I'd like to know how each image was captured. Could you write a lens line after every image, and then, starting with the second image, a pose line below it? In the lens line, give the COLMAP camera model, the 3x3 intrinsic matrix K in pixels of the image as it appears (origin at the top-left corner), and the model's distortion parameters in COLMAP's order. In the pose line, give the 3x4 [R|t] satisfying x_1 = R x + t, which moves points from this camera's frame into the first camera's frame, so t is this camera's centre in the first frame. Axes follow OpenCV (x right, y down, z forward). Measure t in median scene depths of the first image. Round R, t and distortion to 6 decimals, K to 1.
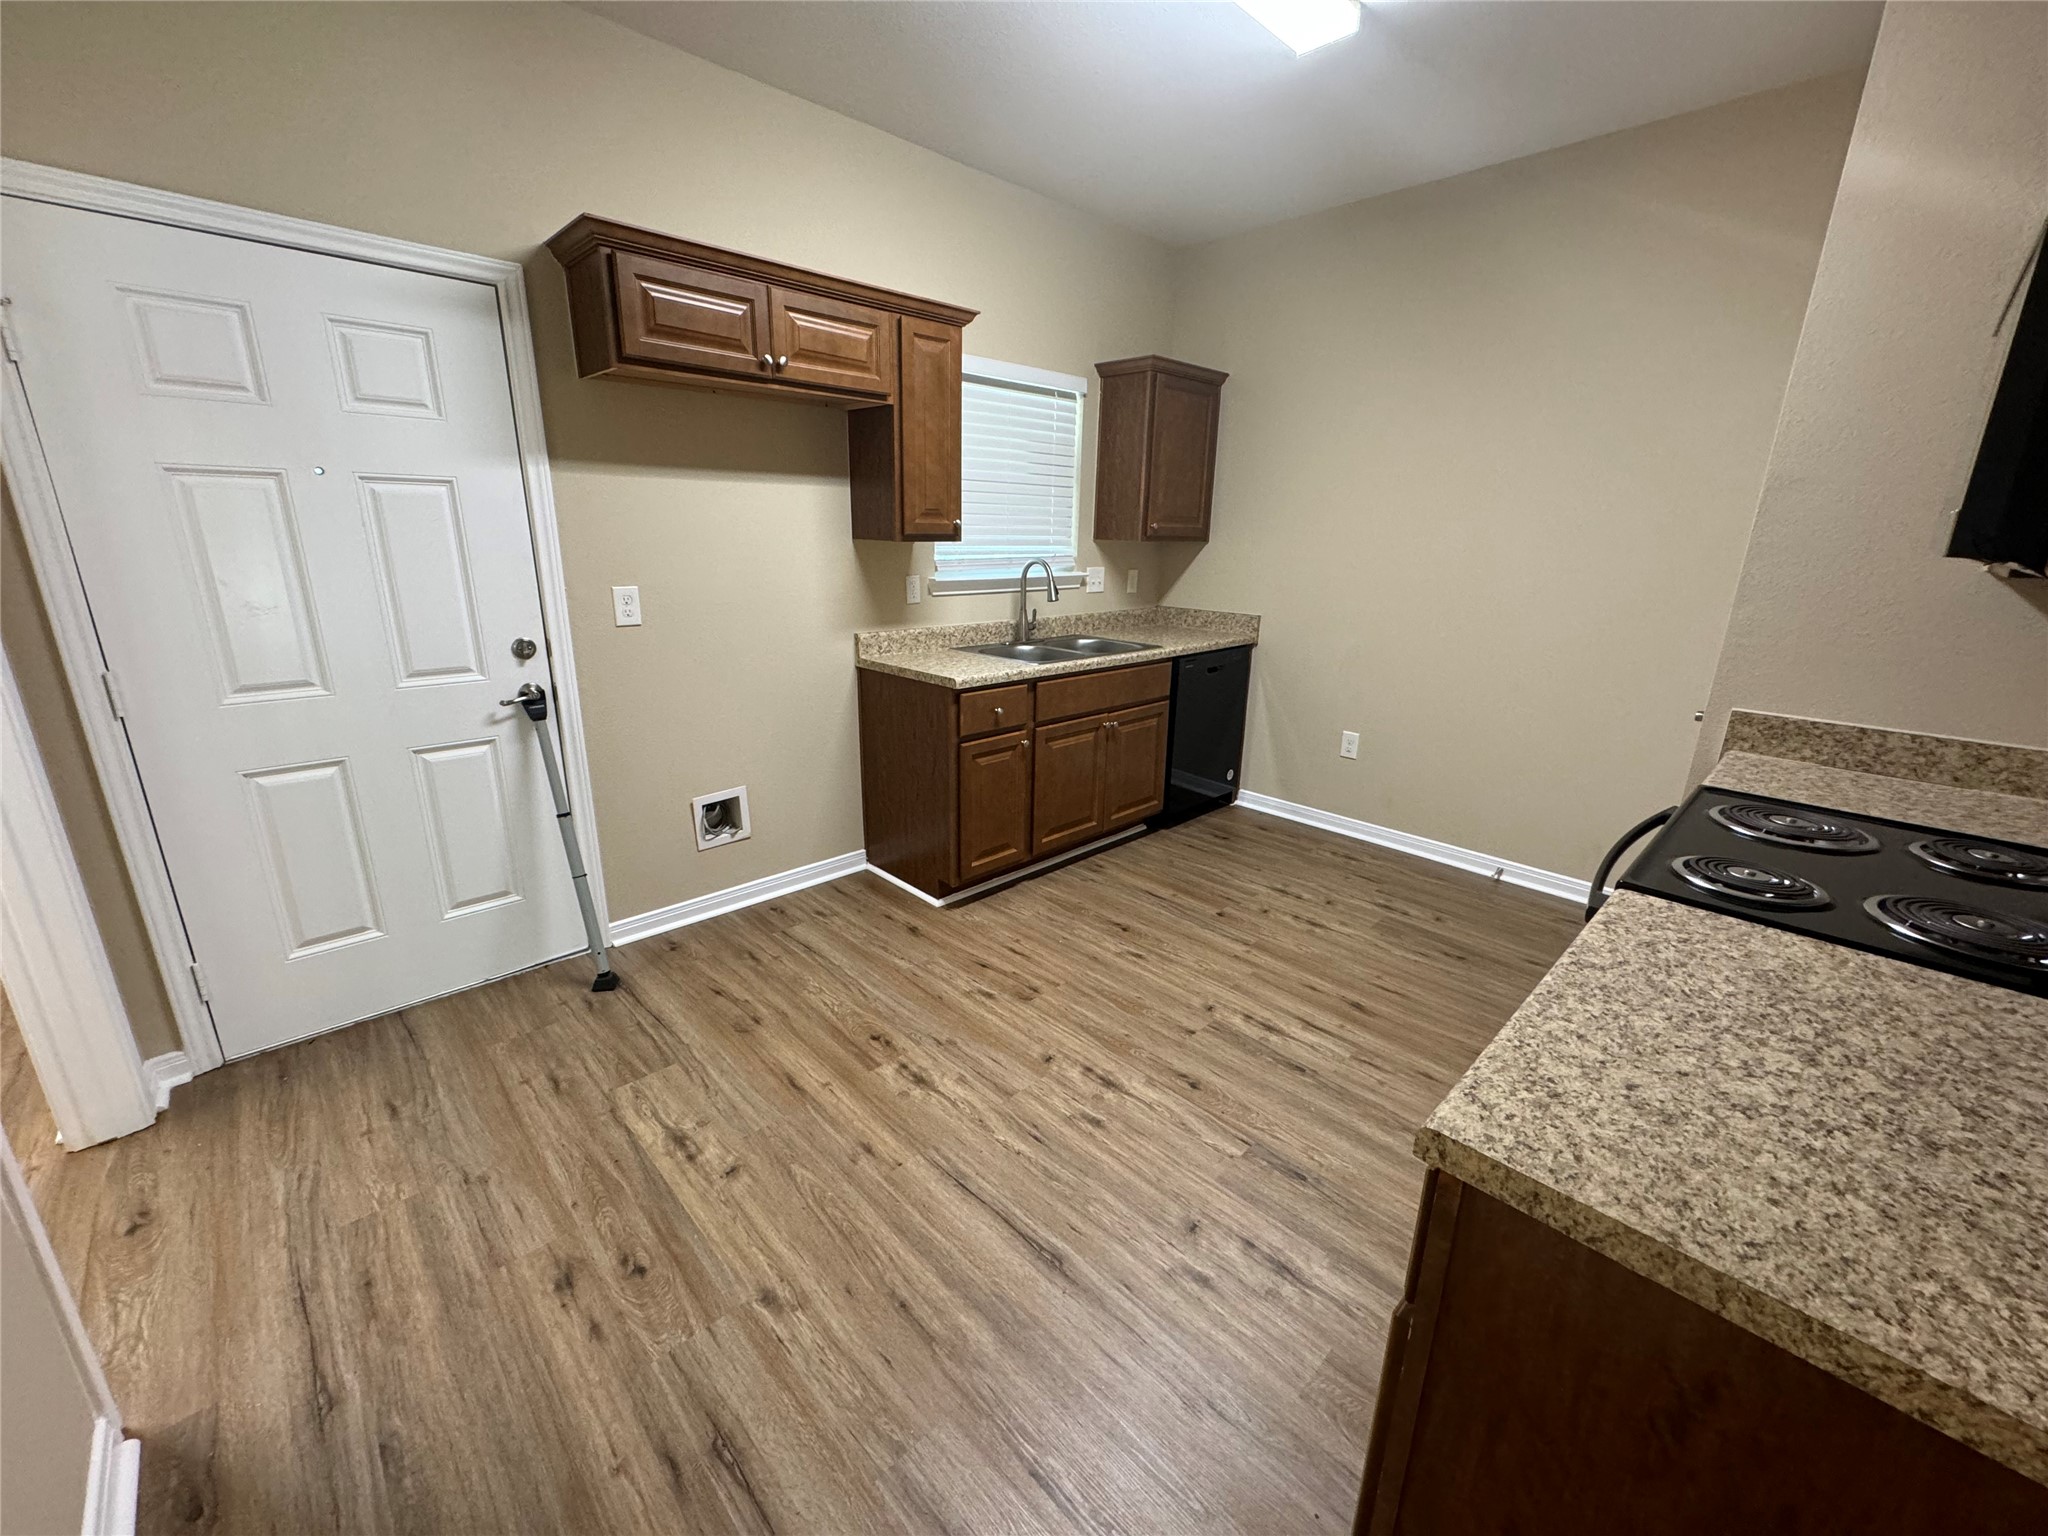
lens RADIAL K [[815.8, 0, 1022.8], [0, 815.8, 765.6], [0, 0, 1]] dist [-0.001611, 0.000301]
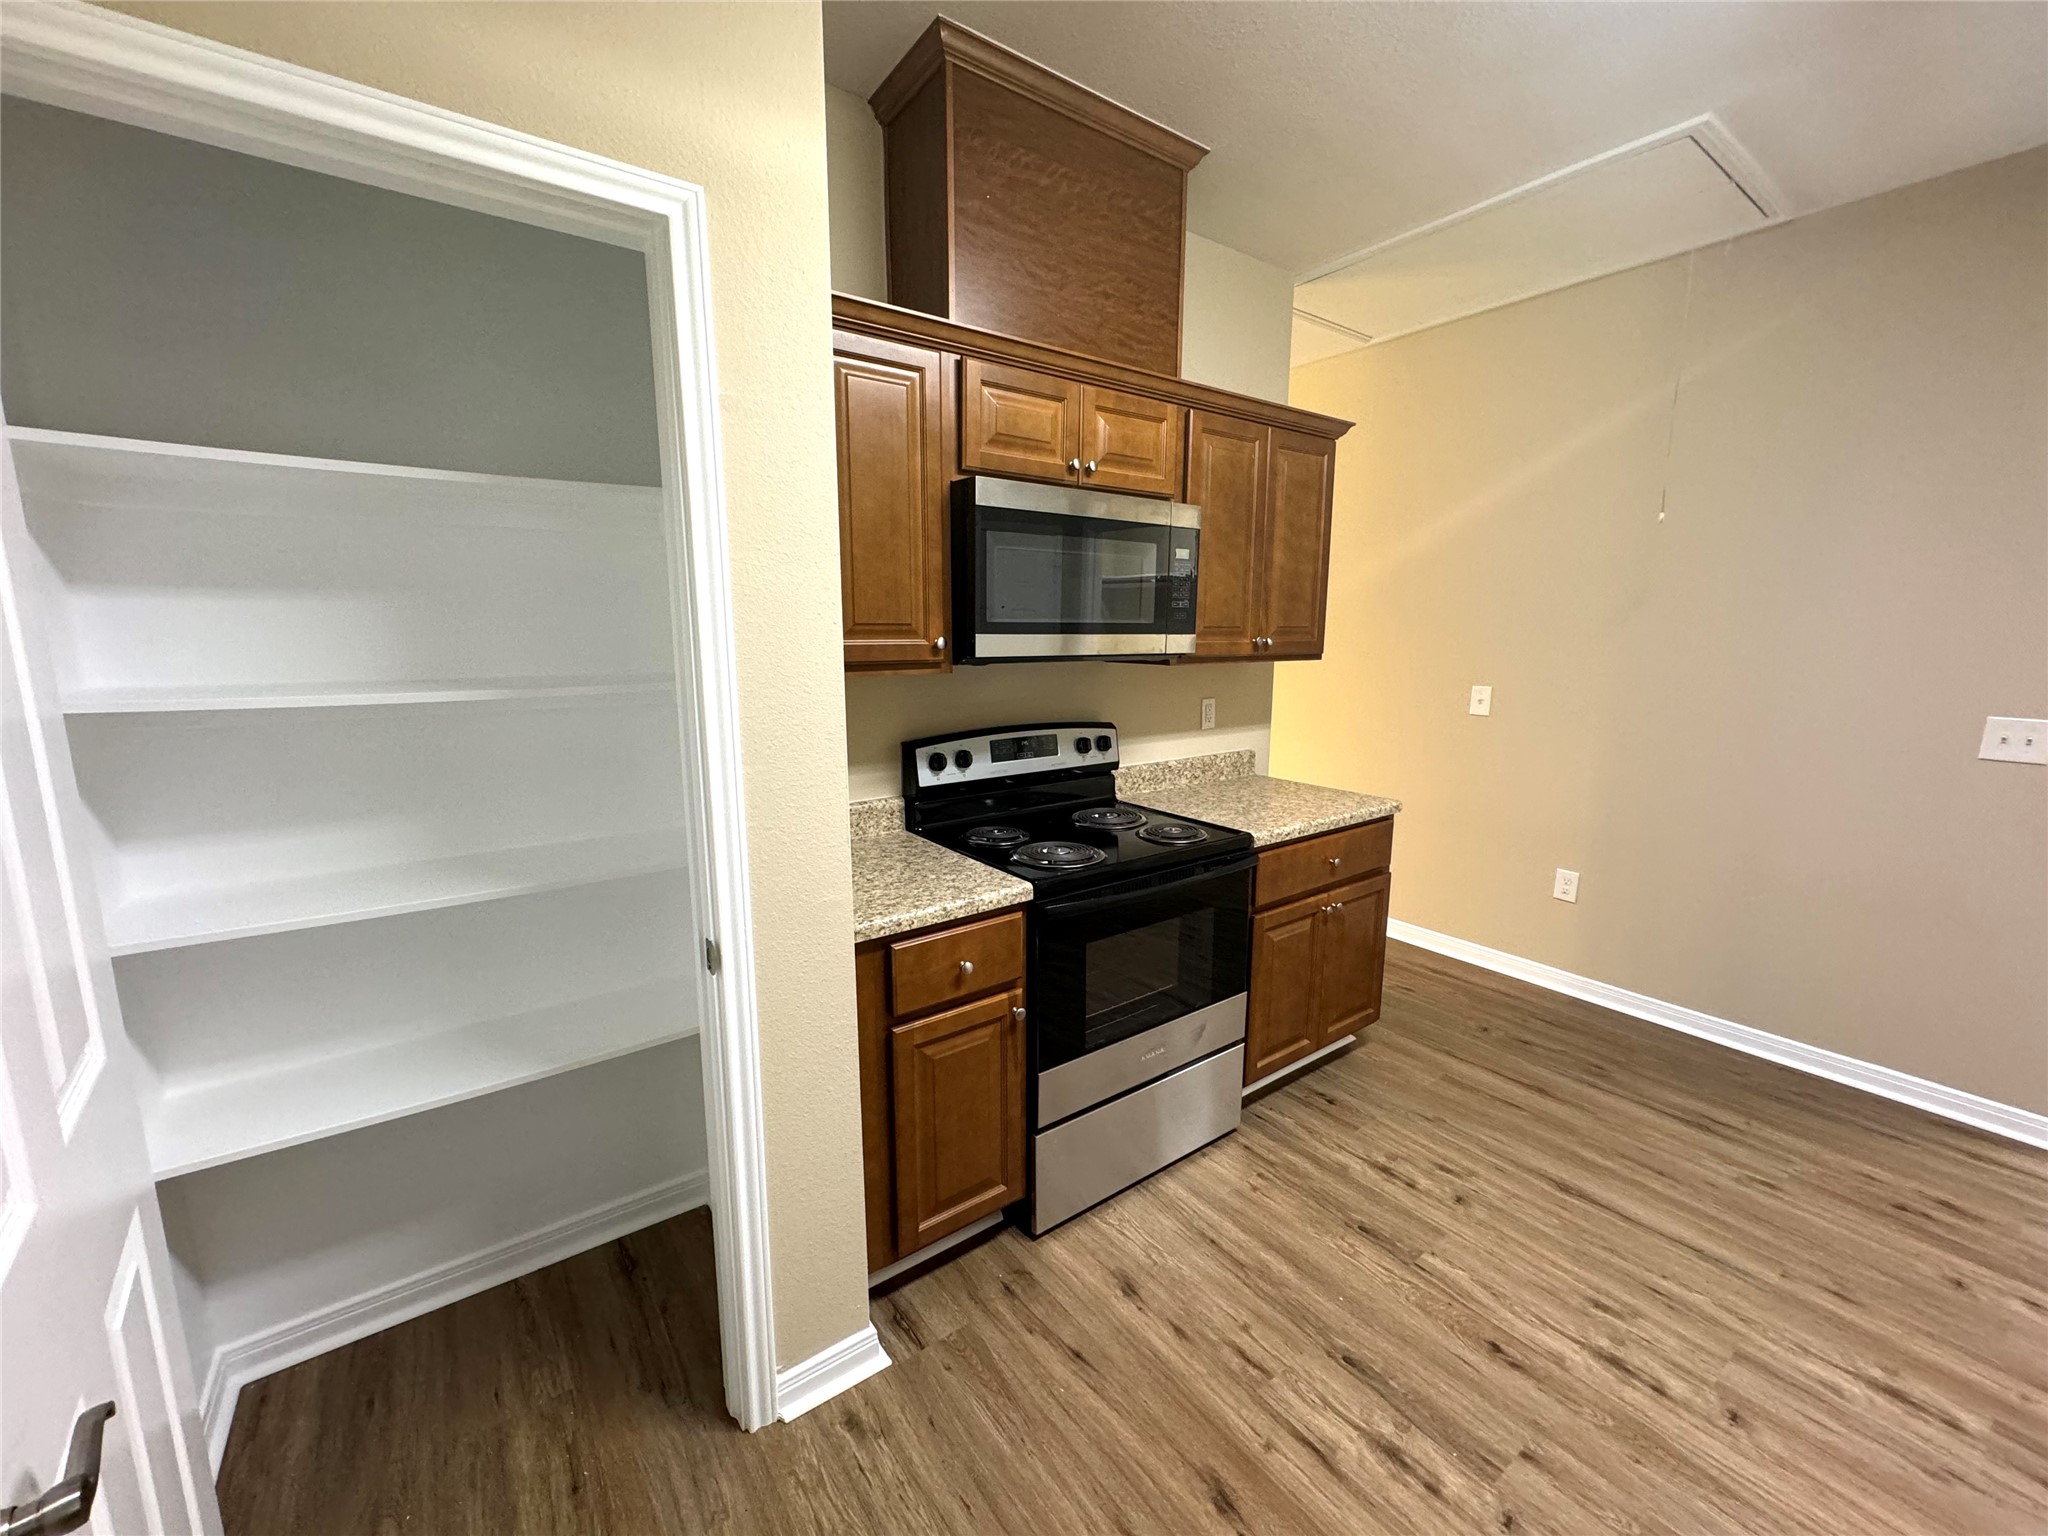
lens RADIAL K [[815.8, 0, 1022.8], [0, 815.8, 765.6], [0, 0, 1]] dist [-0.001611, 0.000301]
pose [[-0.989891, -0.042804, 0.135217, 0.539039], [0.021108, 0.898294, 0.438887, -0.431089], [-0.140251, 0.437304, -0.888310, 1.414307]]
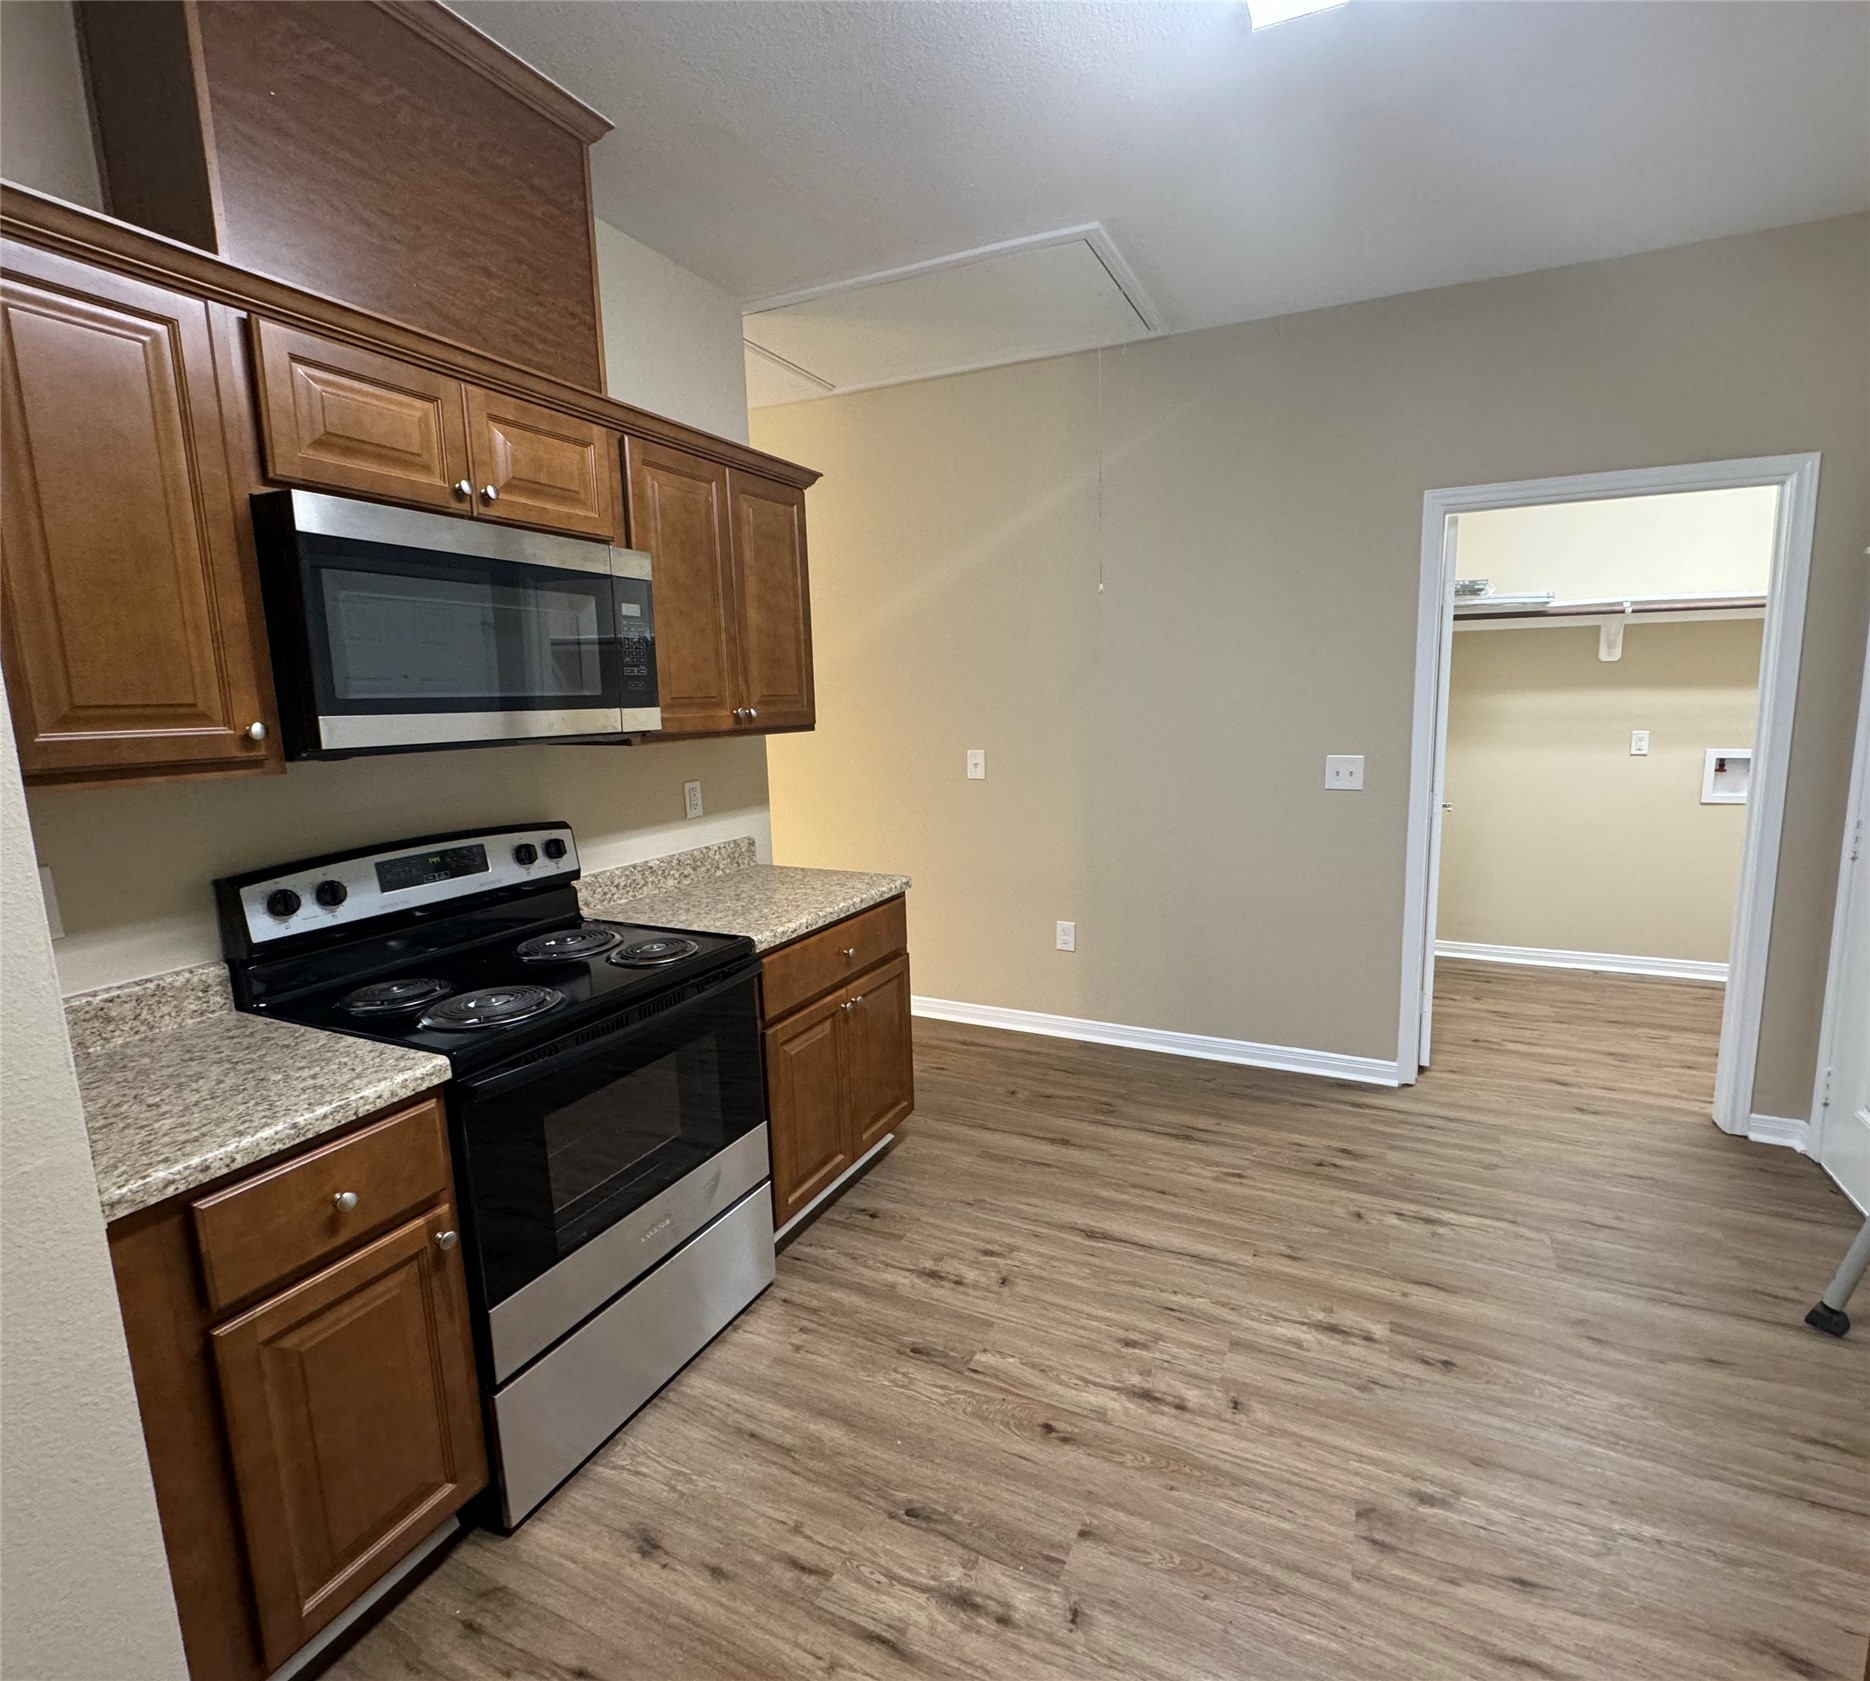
lens RADIAL K [[906.1, 0, 995.7], [0, 906.1, 827.6], [0, 0, 1]] dist [0.000044, 0.000249]
pose [[-0.926976, 0.055755, -0.370955, 0.502642], [-0.103735, 0.912229, 0.396331, -0.420289], [0.360493, 0.405870, -0.839830, 1.369136]]
